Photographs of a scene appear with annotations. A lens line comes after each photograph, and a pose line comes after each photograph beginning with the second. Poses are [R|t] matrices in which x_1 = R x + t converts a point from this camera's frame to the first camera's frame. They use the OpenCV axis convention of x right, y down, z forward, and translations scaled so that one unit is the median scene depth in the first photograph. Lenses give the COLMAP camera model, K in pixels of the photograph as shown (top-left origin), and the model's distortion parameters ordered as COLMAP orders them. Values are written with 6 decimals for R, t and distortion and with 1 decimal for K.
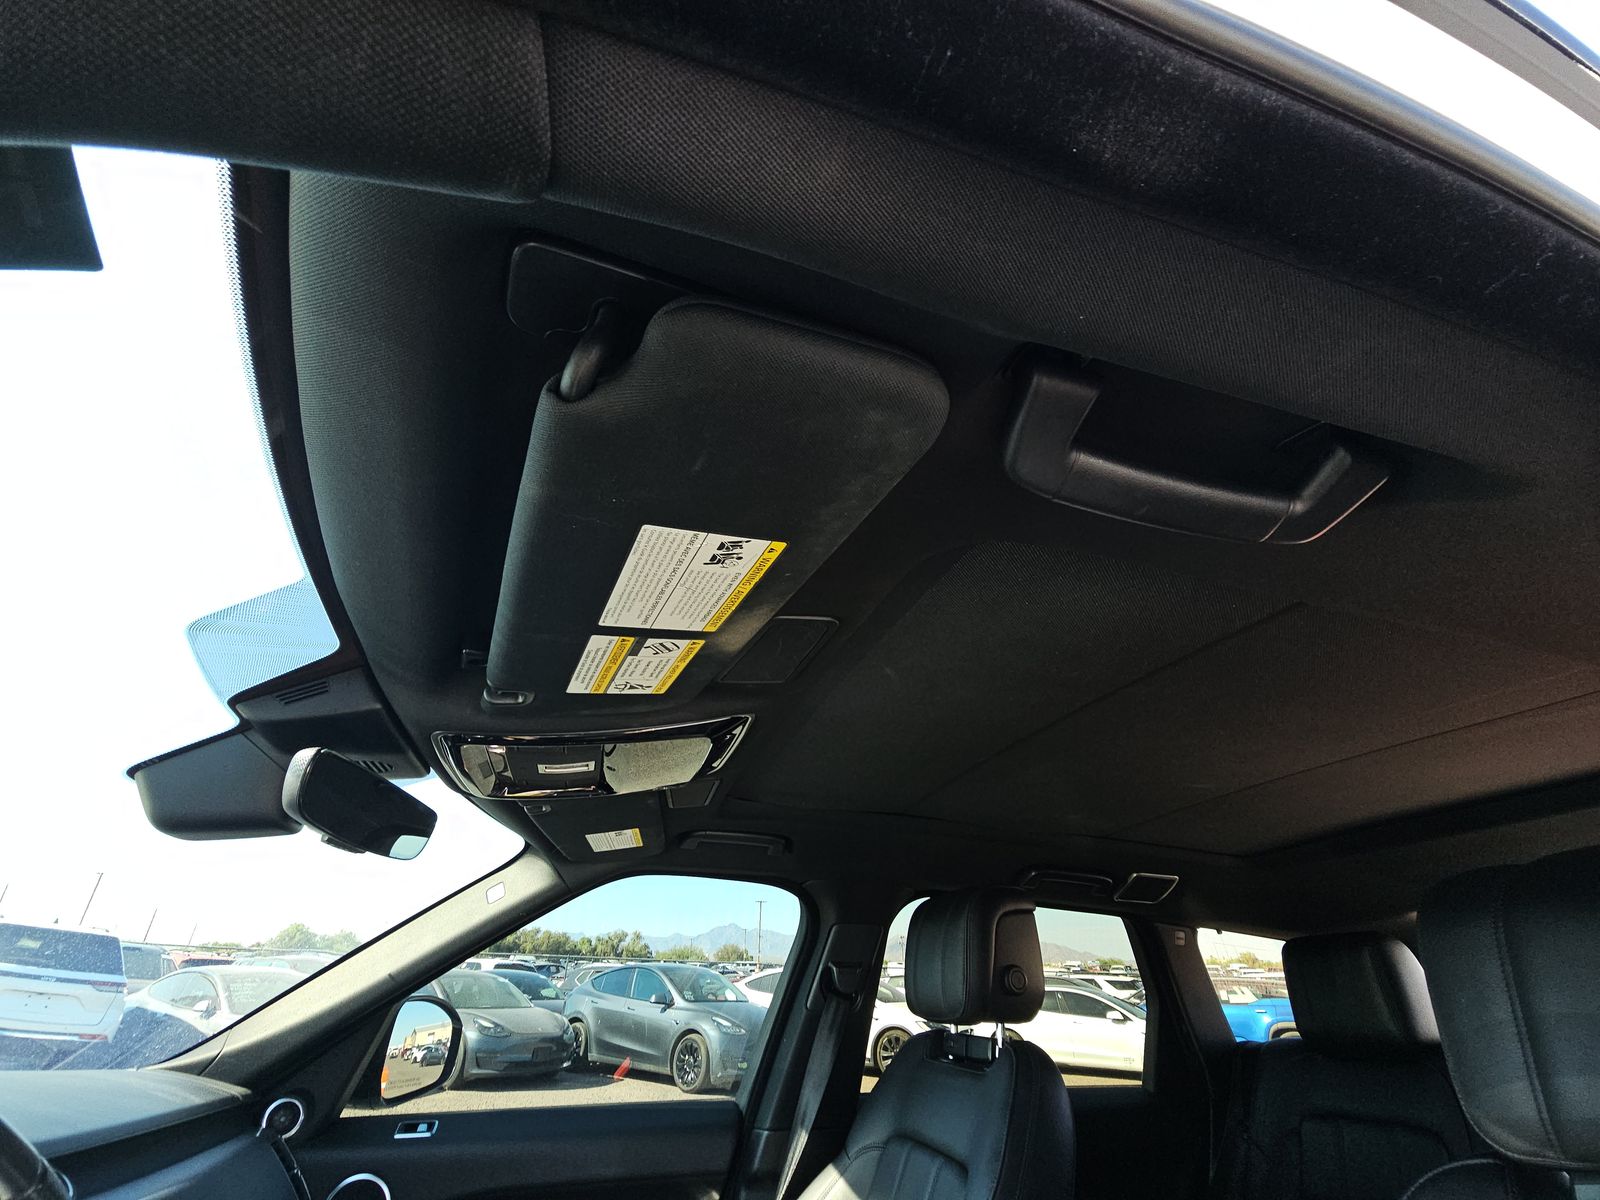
lens RADIAL K [[645.0, 0, 793.2], [0, 645.0, 604.9], [0, 0, 1]] dist [-0.001786, -0.000279]
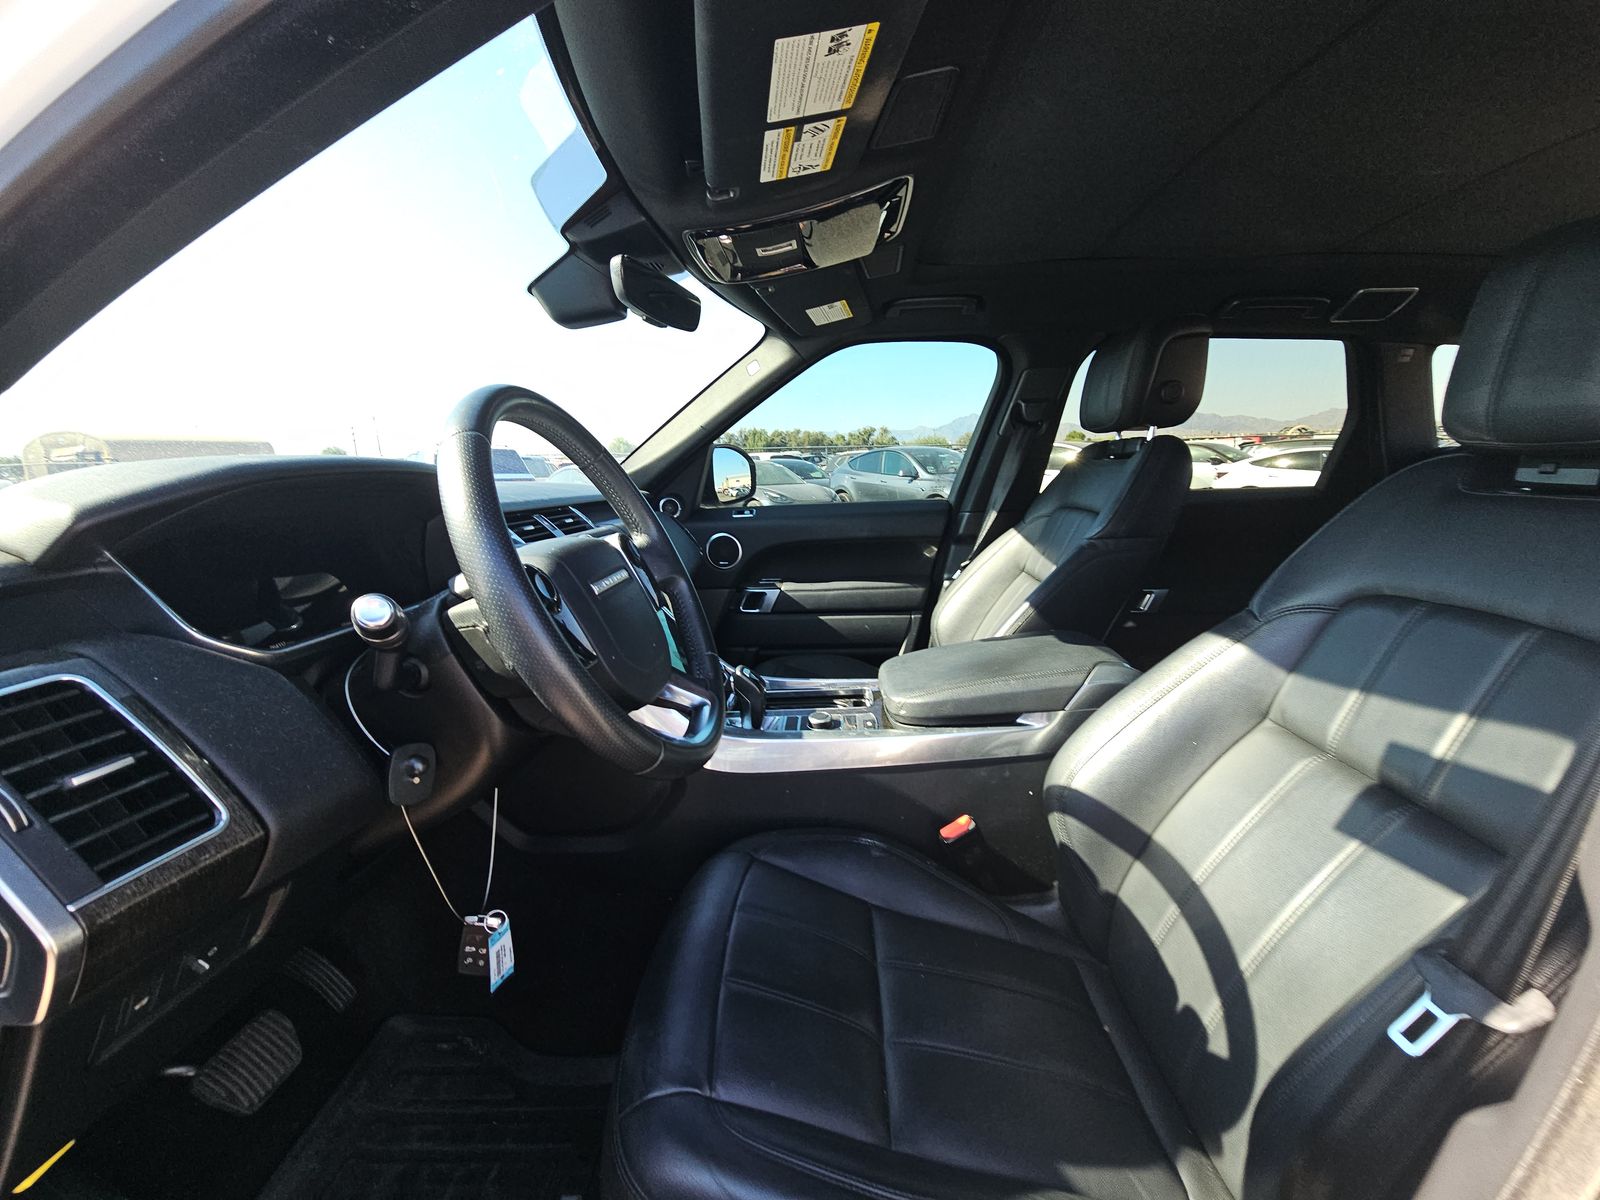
lens RADIAL K [[645.0, 0, 793.2], [0, 645.0, 604.9], [0, 0, 1]] dist [-0.001786, -0.000279]
pose [[0.938448, 0.032602, -0.343878, 0.142393], [0.208158, 0.741088, 0.638325, -0.039302], [0.275655, -0.670616, 0.688686, -0.350646]]
